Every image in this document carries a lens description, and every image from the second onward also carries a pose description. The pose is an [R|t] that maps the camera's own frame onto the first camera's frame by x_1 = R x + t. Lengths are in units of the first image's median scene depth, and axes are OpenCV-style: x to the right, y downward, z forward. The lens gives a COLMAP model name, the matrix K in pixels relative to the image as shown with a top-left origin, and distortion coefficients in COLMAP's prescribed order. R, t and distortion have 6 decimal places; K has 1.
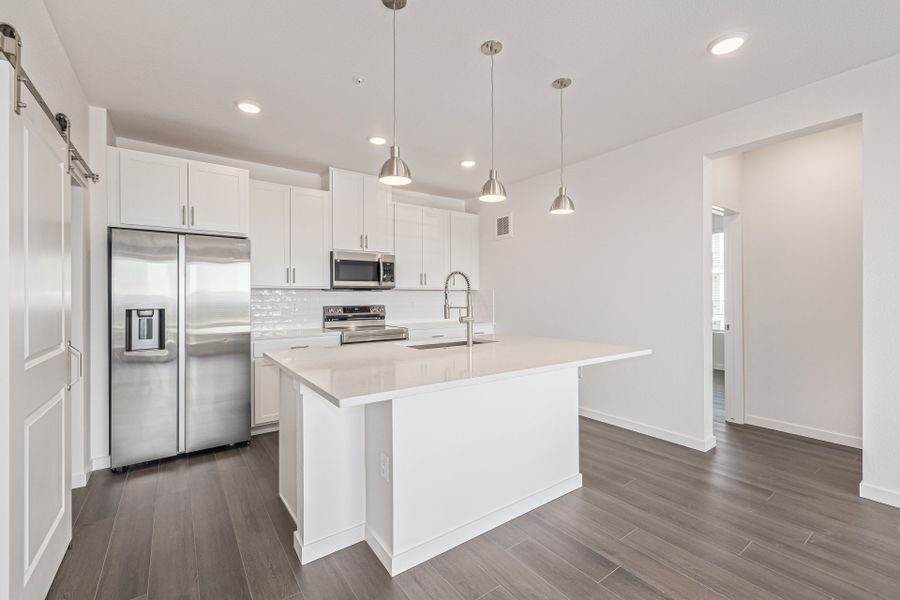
lens RADIAL K [[396.4, 0, 473.3], [0, 396.4, 296.2], [0, 0, 1]] dist [0.001284, 0.000093]
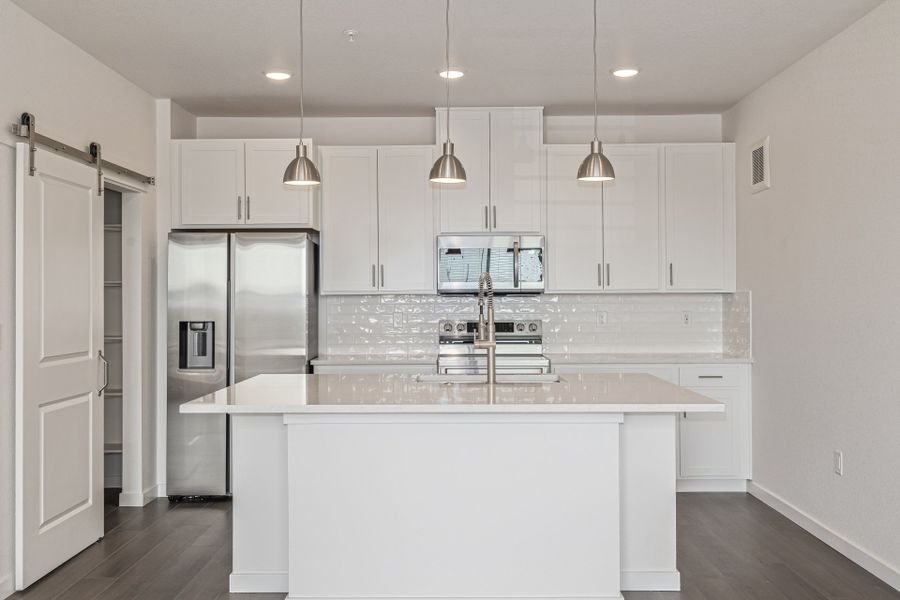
lens RADIAL K [[922.5, 0, 450.0], [0, 922.5, 300.0], [0, 0, 1]] dist [-0.000563, -0.002255]
pose [[0.798784, 0.004387, -0.601601, 0.791076], [-0.000674, 0.999979, 0.006398, -0.026561], [0.601617, -0.004705, 0.798771, -0.272020]]
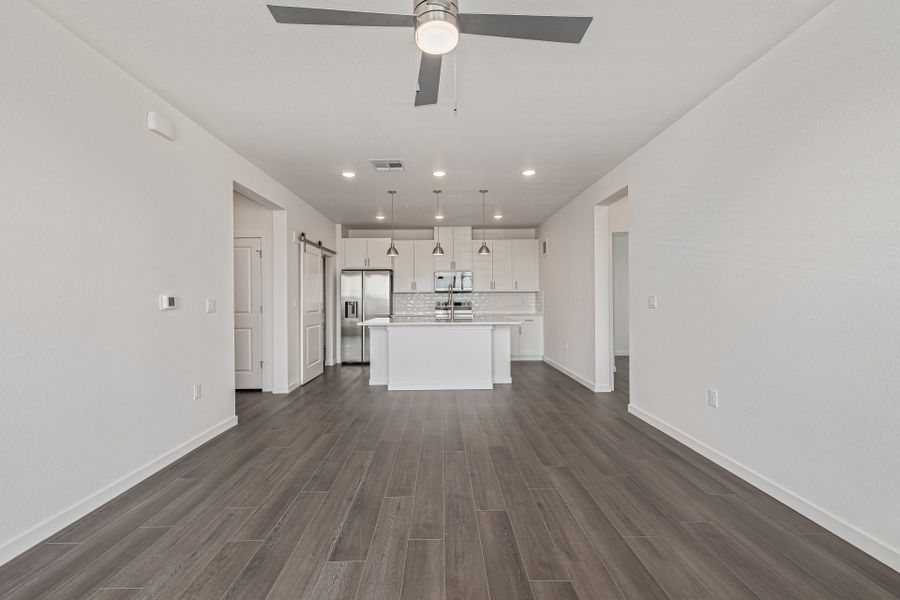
lens RADIAL K [[377.0, 0, 450.9], [0, 377.0, 295.6], [0, 0, 1]] dist [-0.001410, -0.000209]
pose [[0.816504, -0.003332, -0.577330, 1.003010], [0.003120, 0.999994, -0.001358, -0.001768], [0.577331, -0.000693, 0.816510, -0.549942]]
